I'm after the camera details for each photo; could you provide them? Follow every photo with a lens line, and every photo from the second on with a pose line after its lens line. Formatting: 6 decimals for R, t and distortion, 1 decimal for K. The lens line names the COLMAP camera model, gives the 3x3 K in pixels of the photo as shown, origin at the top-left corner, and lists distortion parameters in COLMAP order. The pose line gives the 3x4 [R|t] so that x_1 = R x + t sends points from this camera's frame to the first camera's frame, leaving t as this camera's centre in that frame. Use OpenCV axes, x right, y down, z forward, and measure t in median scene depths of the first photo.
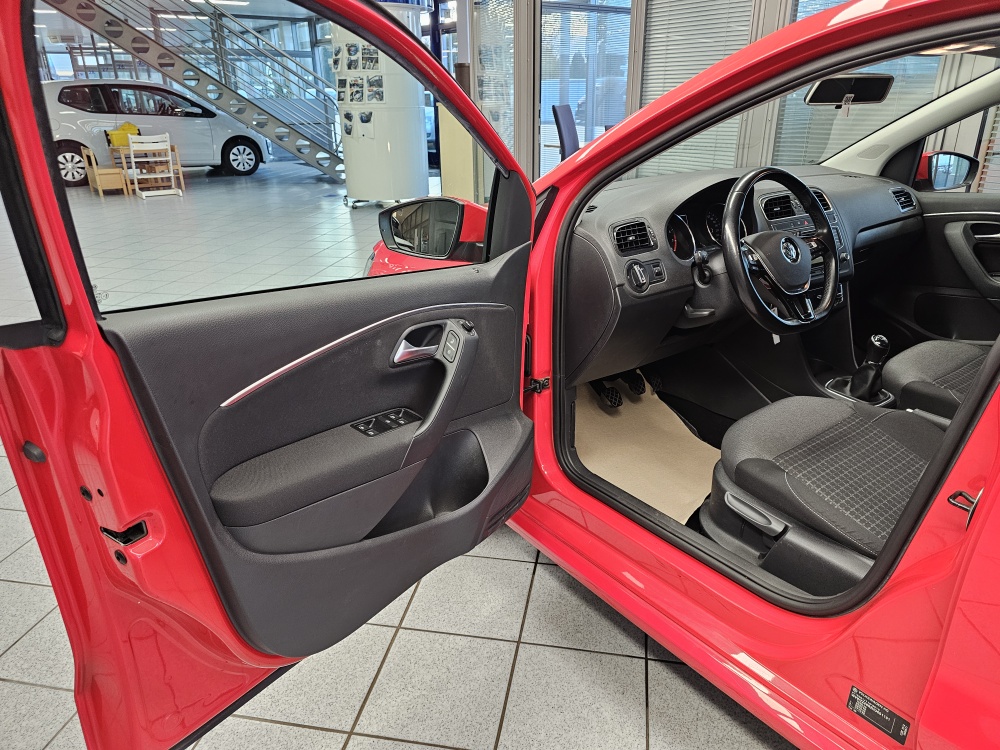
lens RADIAL K [[705.8, 0, 504.0], [0, 705.8, 381.5], [0, 0, 1]] dist [0.051994, -0.054295]
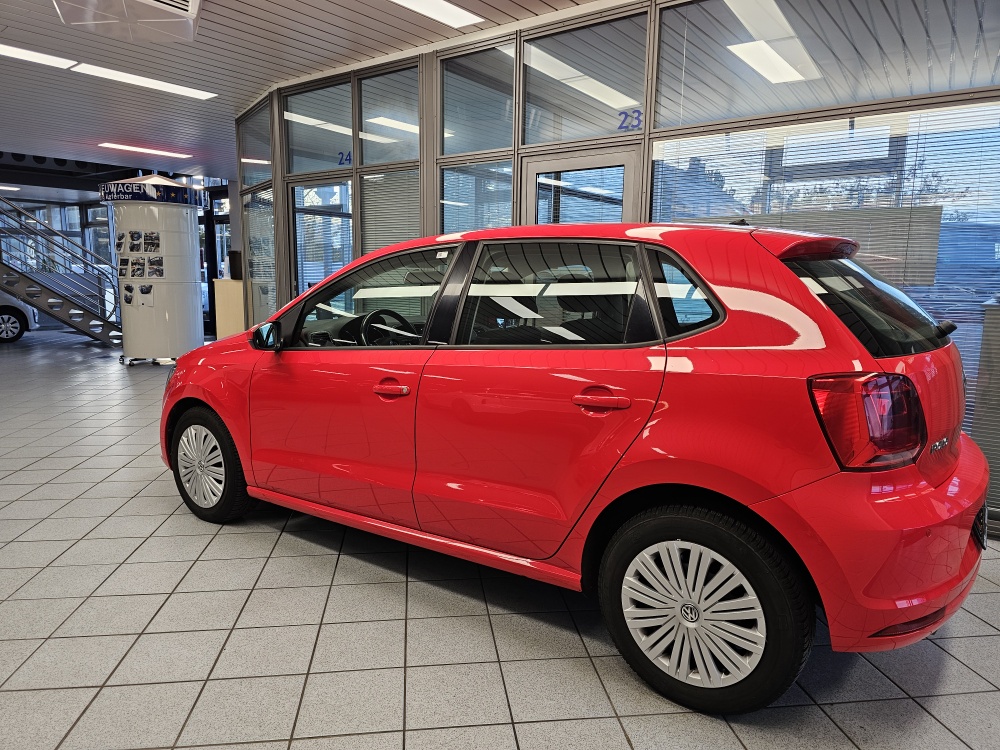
lens RADIAL K [[705.8, 0, 502.8], [0, 705.8, 372.8], [0, 0, 1]] dist [0.051994, -0.054295]
pose [[0.954865, -0.020061, 0.296363, 0.012046], [0.092262, 0.968400, -0.231711, 0.066983], [-0.282350, 0.248596, 0.926541, -0.167514]]
